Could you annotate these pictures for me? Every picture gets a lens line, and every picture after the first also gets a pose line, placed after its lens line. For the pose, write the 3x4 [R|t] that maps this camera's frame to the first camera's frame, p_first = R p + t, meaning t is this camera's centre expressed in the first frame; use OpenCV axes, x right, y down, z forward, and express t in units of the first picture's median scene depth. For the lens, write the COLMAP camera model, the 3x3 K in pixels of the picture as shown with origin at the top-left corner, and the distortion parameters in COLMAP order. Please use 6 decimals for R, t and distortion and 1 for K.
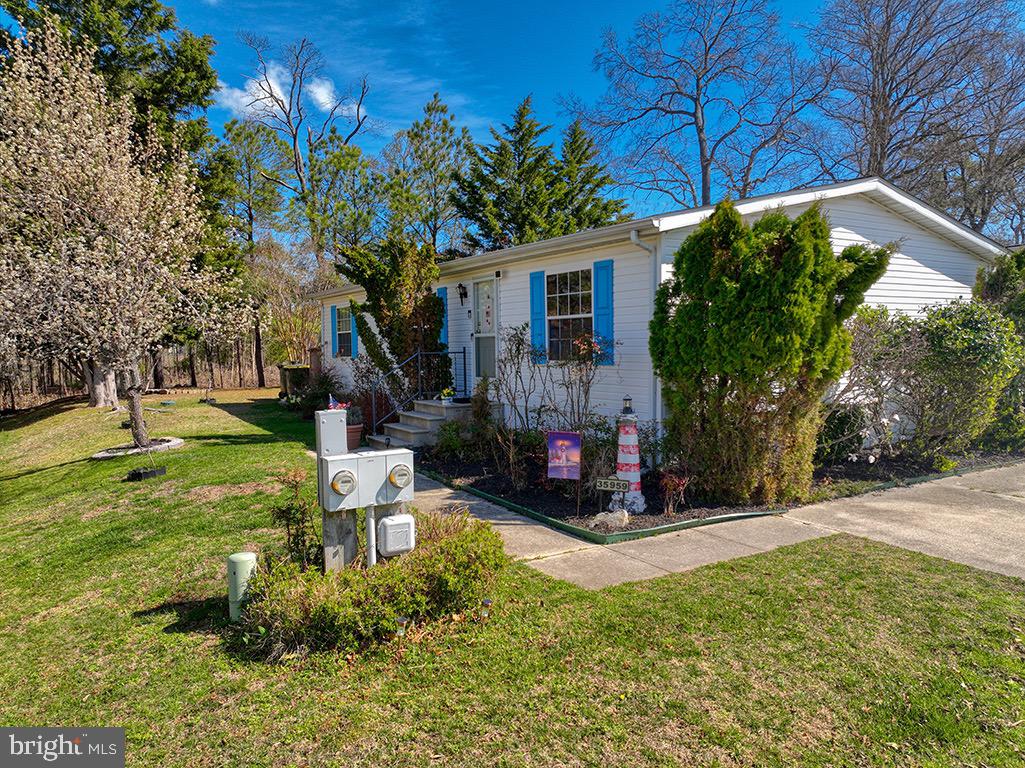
lens RADIAL K [[722.7, 0, 513.4], [0, 722.7, 382.4], [0, 0, 1]] dist [0.004108, 0.009306]
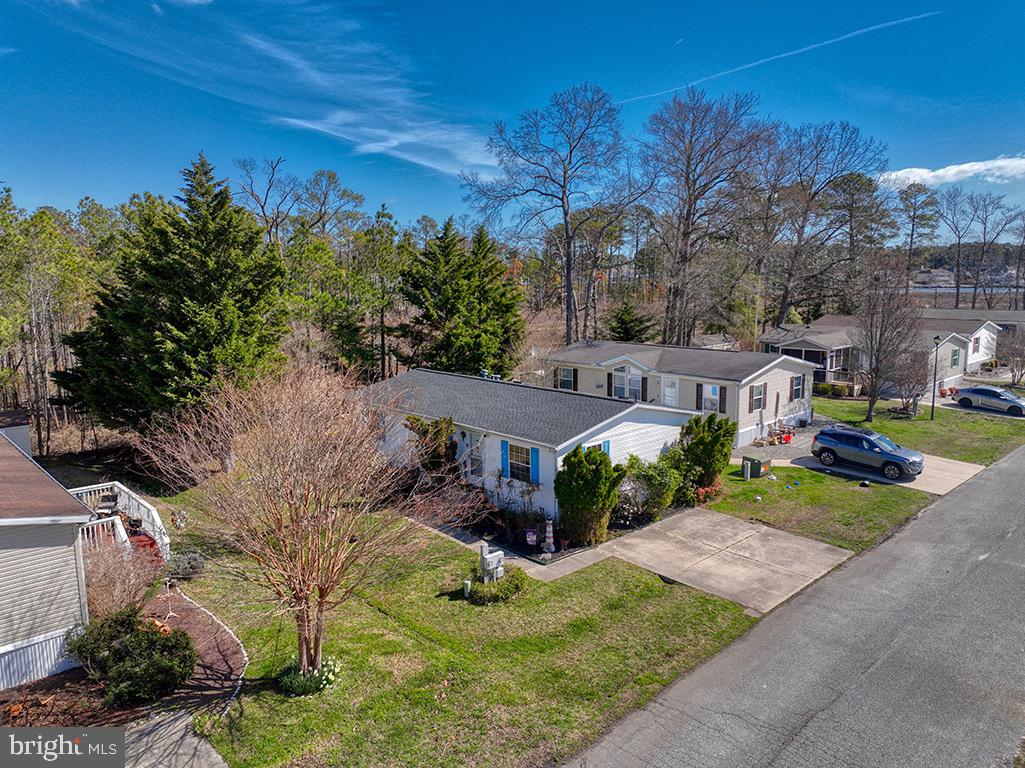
lens RADIAL K [[722.7, 0, 519.0], [0, 722.7, 382.7], [0, 0, 1]] dist [0.004108, 0.009306]
pose [[0.981226, -0.022009, 0.191602, -0.324352], [0.003741, 0.995452, 0.095190, -0.494543], [-0.192826, -0.092686, 0.976846, -1.152514]]
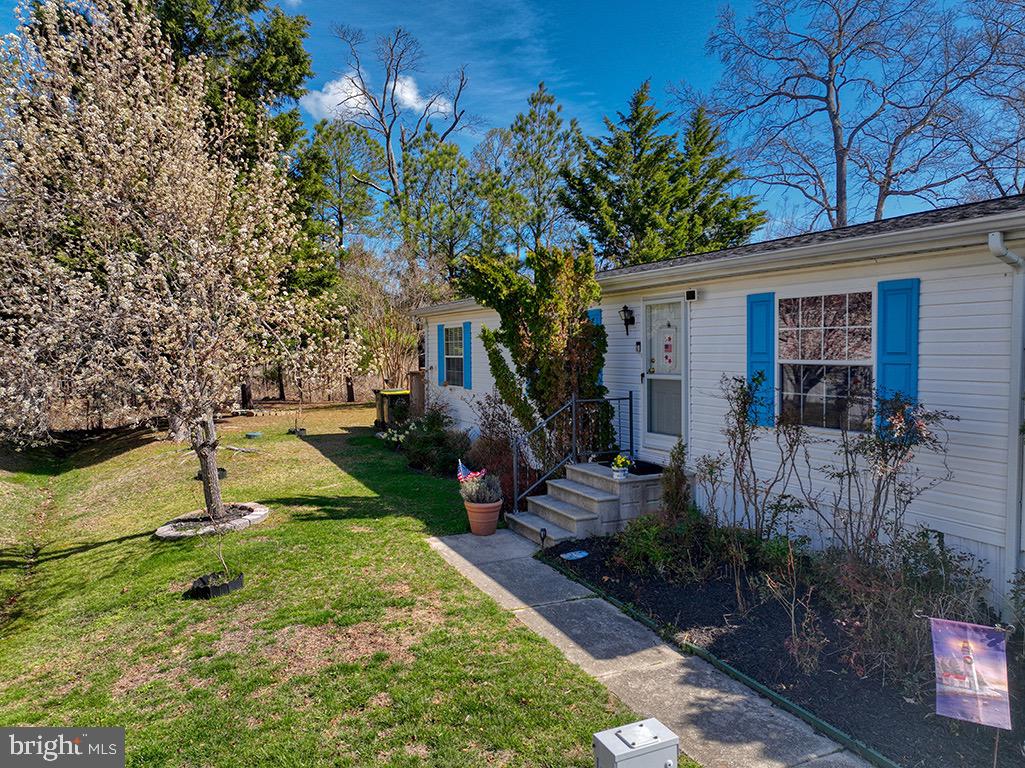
lens RADIAL K [[722.7, 0, 513.1], [0, 722.7, 382.9], [0, 0, 1]] dist [0.004108, 0.009306]
pose [[0.994273, 0.008101, -0.106562, -0.110512], [-0.008313, 0.999964, -0.001540, -0.055826], [0.106546, 0.002417, 0.994305, 0.248600]]
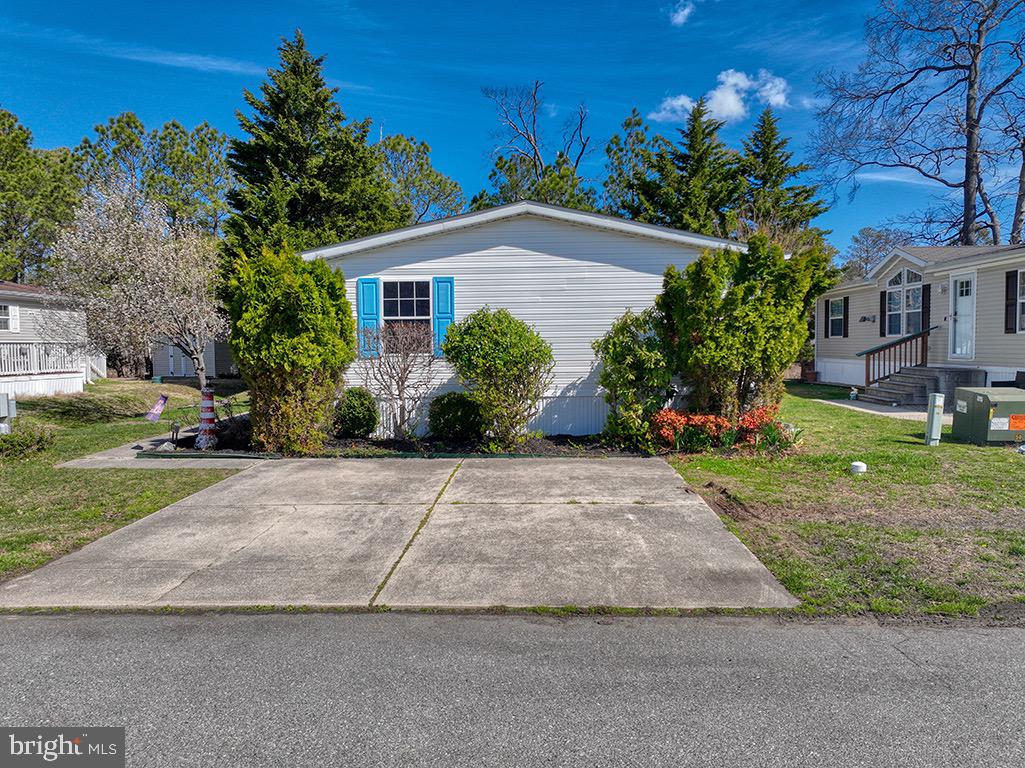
lens RADIAL K [[722.7, 0, 512.9], [0, 722.7, 377.8], [0, 0, 1]] dist [0.004108, 0.009306]
pose [[0.826358, 0.032070, -0.562231, 0.952835], [-0.030746, 0.999457, 0.011820, -0.011123], [0.562305, 0.007519, 0.826896, 0.025640]]
